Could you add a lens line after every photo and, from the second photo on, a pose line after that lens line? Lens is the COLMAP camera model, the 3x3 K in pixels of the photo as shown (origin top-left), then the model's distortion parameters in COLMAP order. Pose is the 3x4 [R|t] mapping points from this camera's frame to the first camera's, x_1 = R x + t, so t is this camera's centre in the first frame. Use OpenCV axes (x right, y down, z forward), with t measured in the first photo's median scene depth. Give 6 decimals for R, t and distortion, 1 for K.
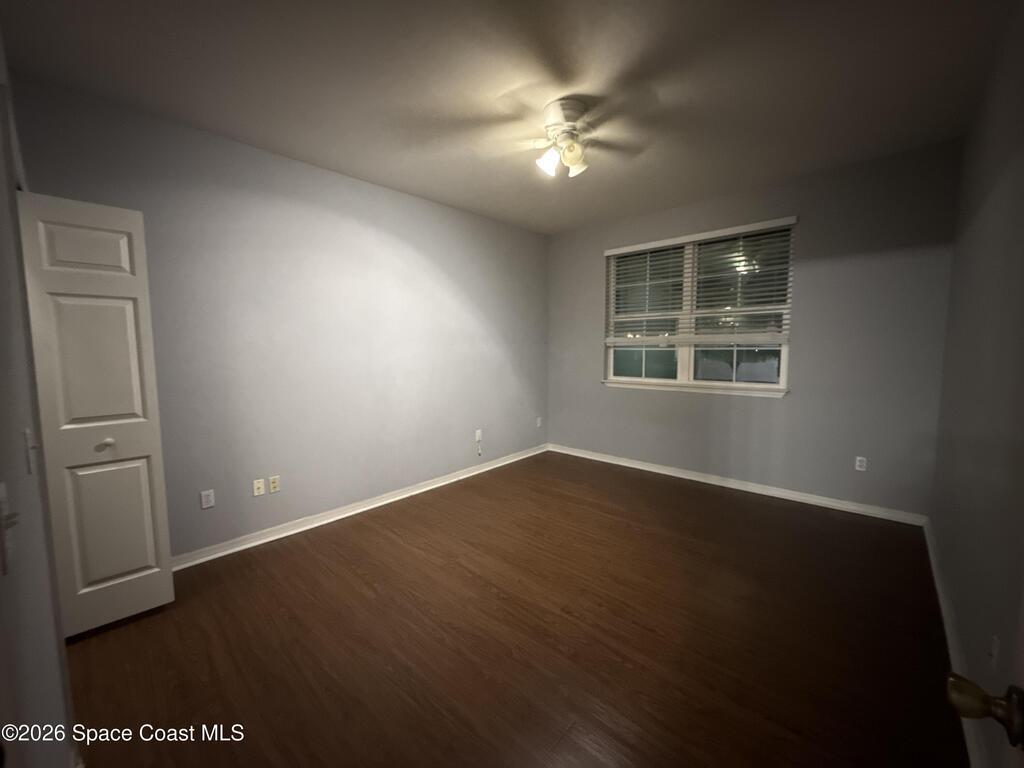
lens RADIAL K [[404.6, 0, 509.6], [0, 404.6, 384.4], [0, 0, 1]] dist [-0.002693, -0.000314]
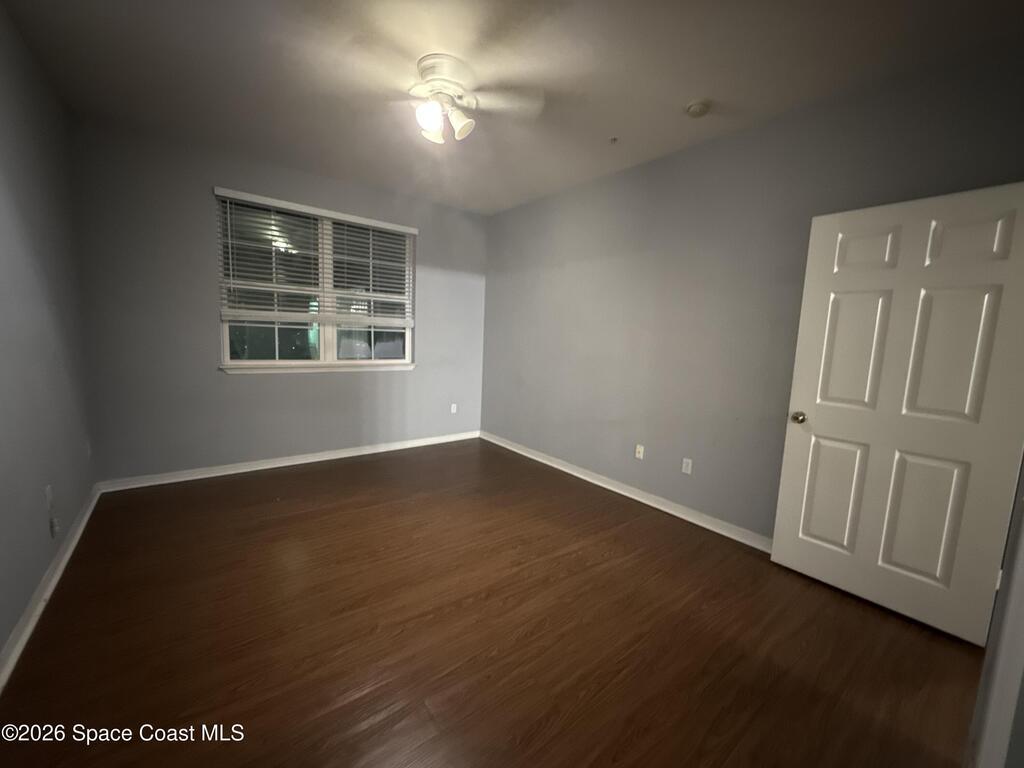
lens RADIAL K [[404.6, 0, 509.6], [0, 404.6, 384.4], [0, 0, 1]] dist [-0.002693, -0.000314]
pose [[0.164804, -0.107613, 0.980438, -0.481826], [0.044729, 0.993823, 0.101564, -0.033283], [-0.985312, 0.027116, 0.168599, 0.420851]]
